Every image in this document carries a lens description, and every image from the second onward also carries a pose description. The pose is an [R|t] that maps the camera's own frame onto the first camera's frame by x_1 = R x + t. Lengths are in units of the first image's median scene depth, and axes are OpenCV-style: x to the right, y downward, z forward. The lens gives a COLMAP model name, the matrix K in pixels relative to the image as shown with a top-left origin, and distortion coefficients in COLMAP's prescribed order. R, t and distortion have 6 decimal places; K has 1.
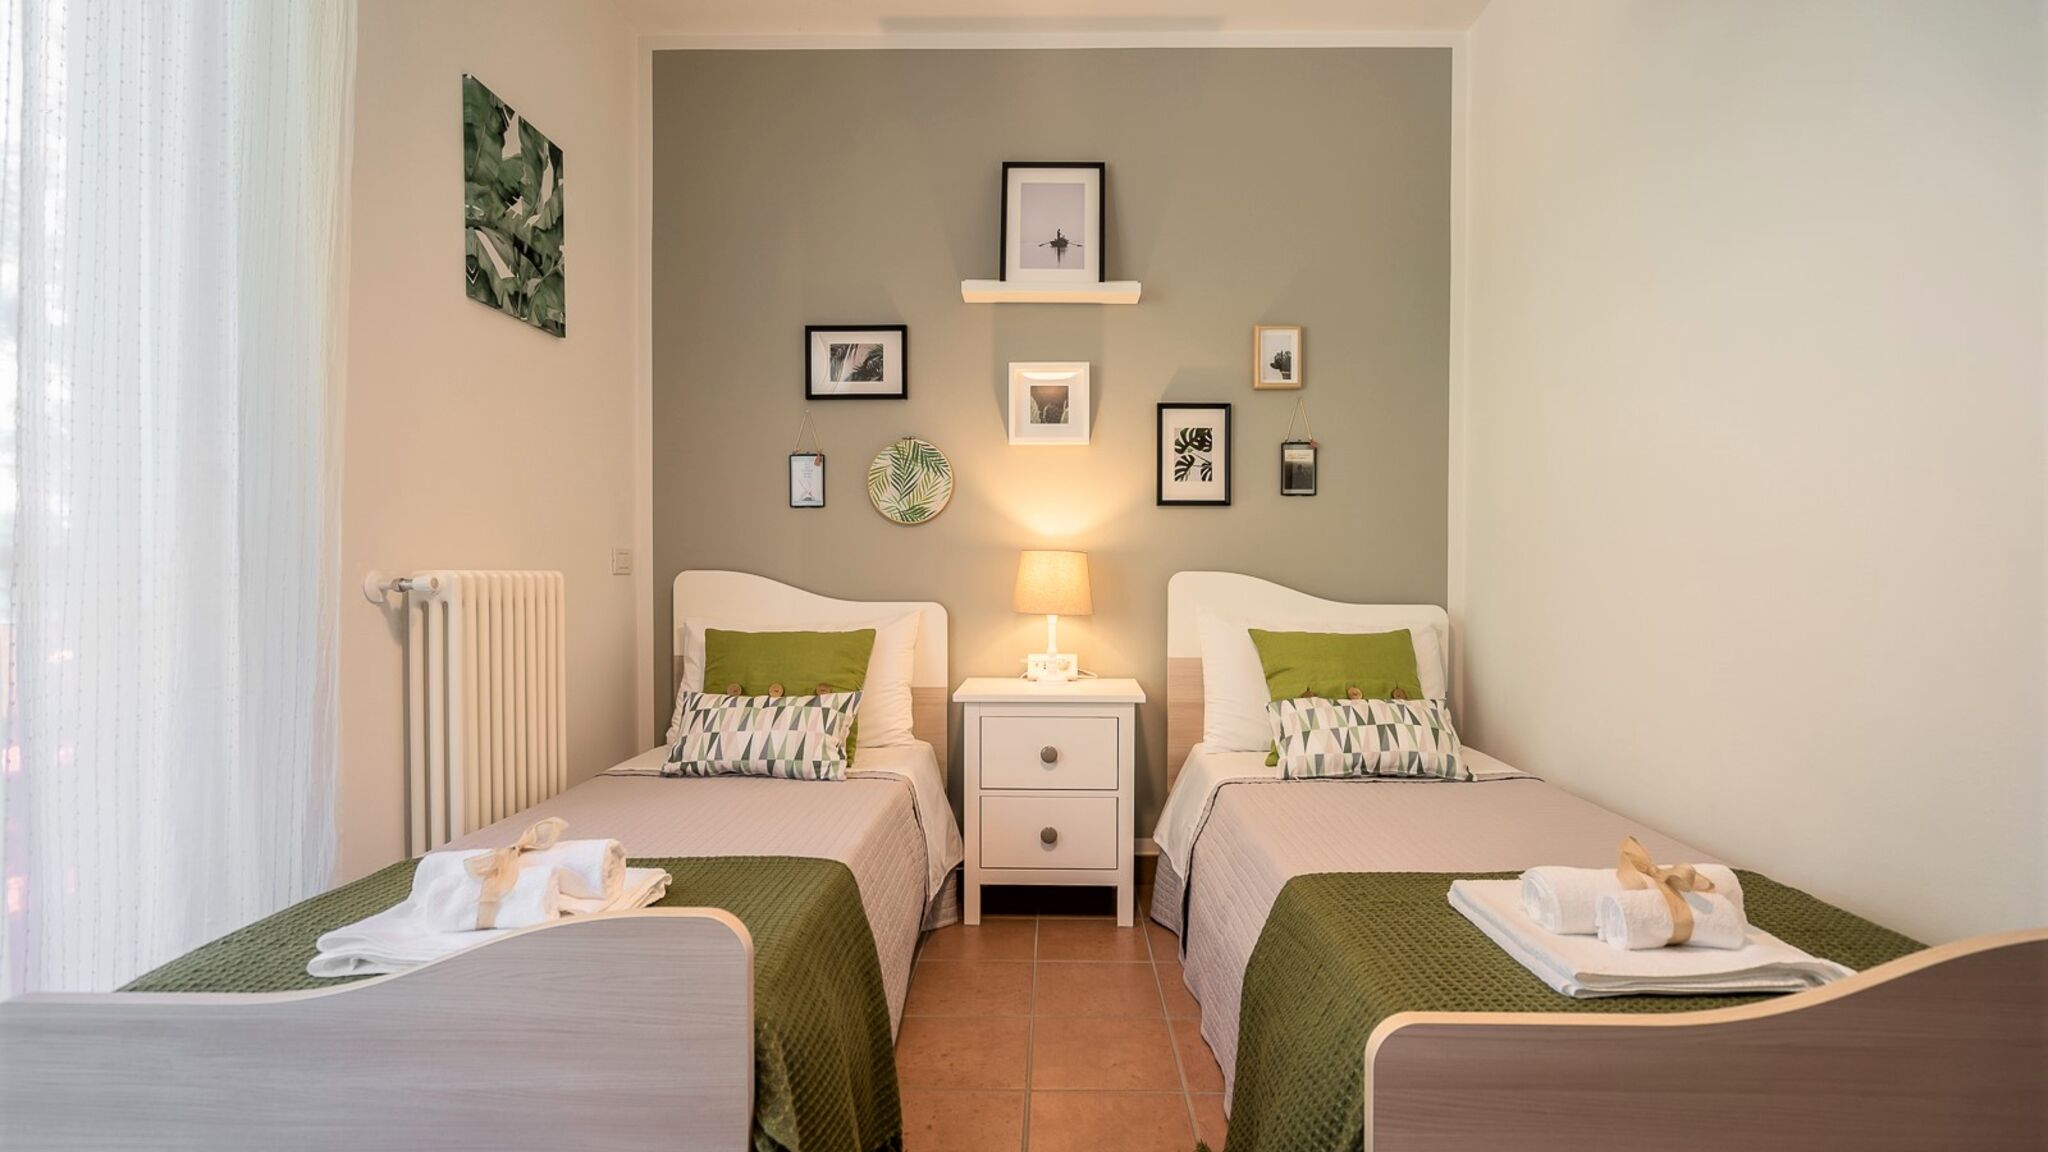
lens RADIAL K [[932.1, 0, 1020.1], [0, 932.1, 596.2], [0, 0, 1]] dist [-0.008121, 0.001977]
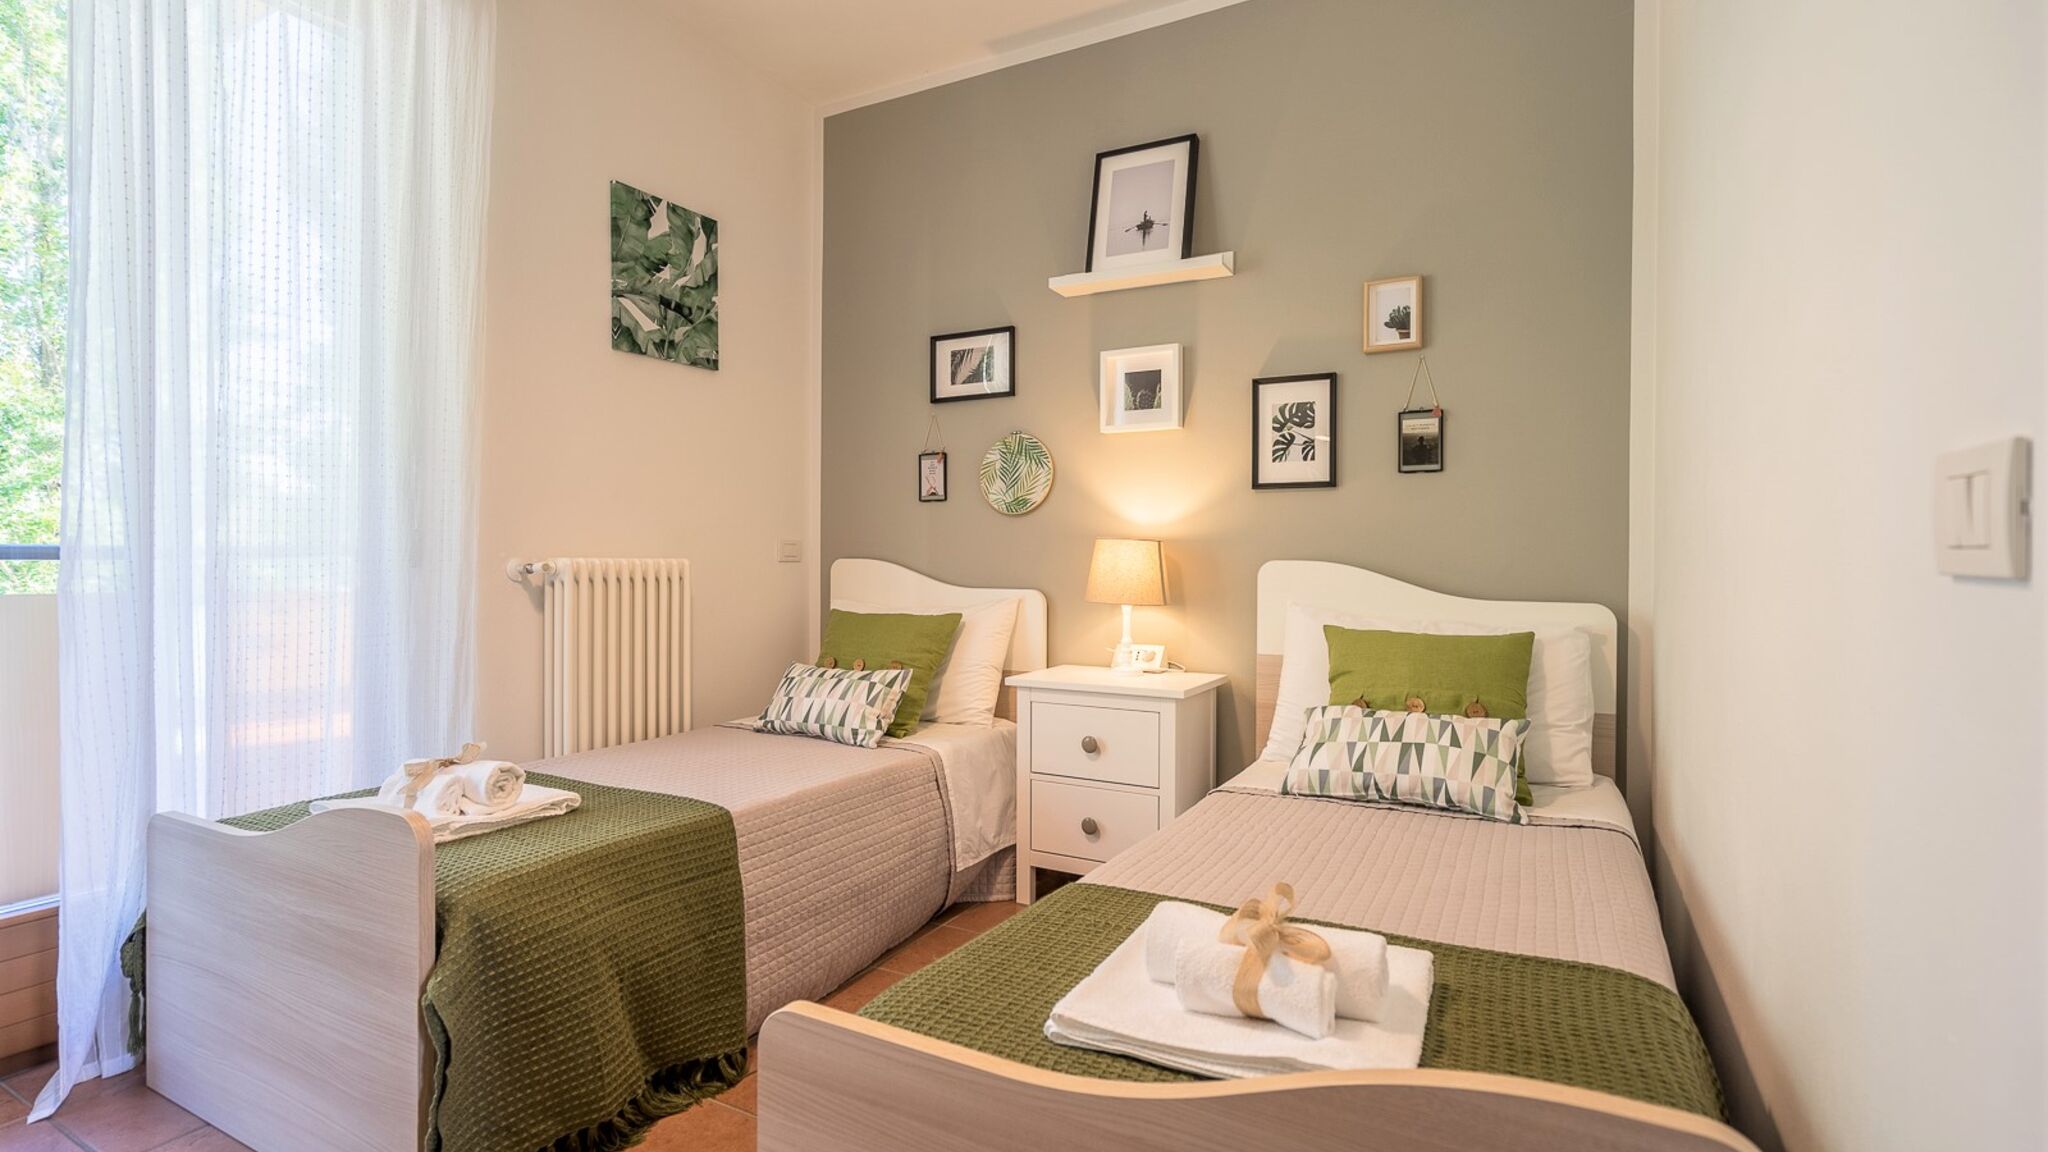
lens RADIAL K [[932.1, 0, 1020.3], [0, 932.1, 572.4], [0, 0, 1]] dist [-0.008121, 0.001977]
pose [[0.889560, 0.007712, -0.456754, 0.404130], [-0.014123, 0.999844, -0.010625, -0.001638], [0.456601, 0.015903, 0.889529, 0.079060]]
